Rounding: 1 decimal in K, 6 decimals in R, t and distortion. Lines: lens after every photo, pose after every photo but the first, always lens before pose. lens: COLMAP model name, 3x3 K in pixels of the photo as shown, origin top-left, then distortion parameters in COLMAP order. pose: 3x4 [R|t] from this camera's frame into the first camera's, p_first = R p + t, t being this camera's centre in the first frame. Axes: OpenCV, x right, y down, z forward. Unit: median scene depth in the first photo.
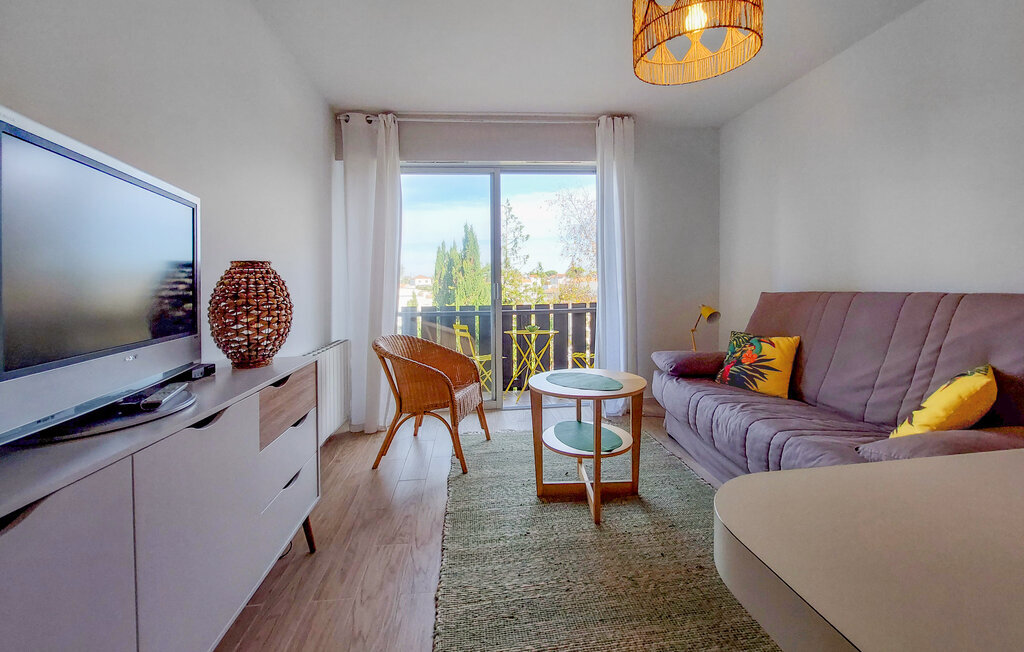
lens RADIAL K [[404.1, 0, 510.9], [0, 404.1, 295.3], [0, 0, 1]] dist [0.000352, -0.000167]
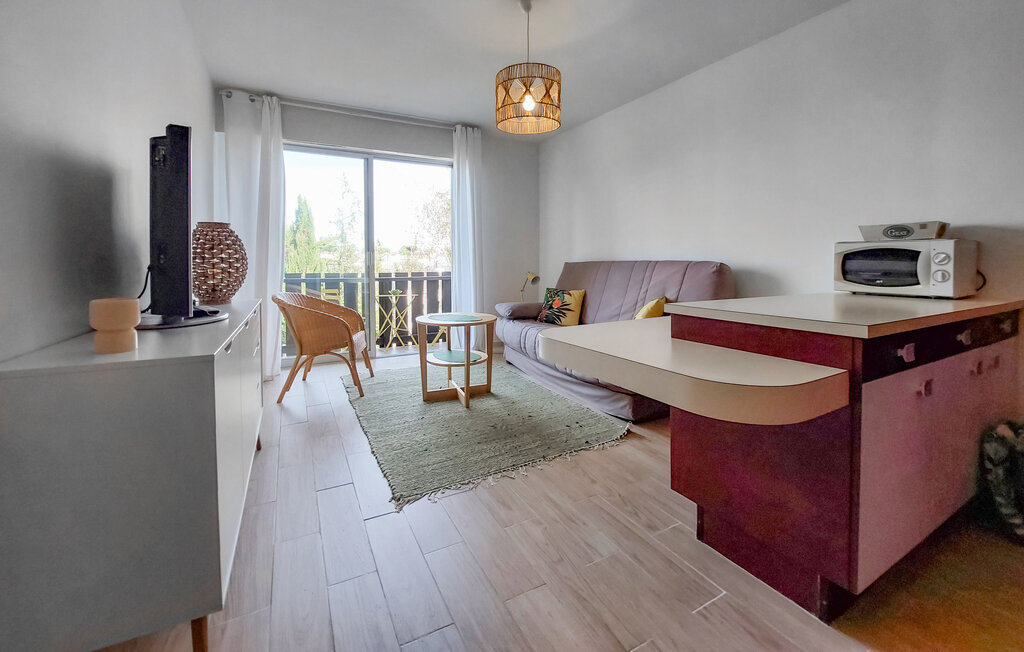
lens RADIAL K [[414.0, 0, 509.0], [0, 414.0, 244.6], [0, 0, 1]] dist [-0.016417, -0.000206]
pose [[0.918286, 0.033384, 0.394507, -0.183190], [-0.004246, 0.997212, -0.074502, 0.048867], [-0.395894, 0.066739, 0.915868, -0.342874]]
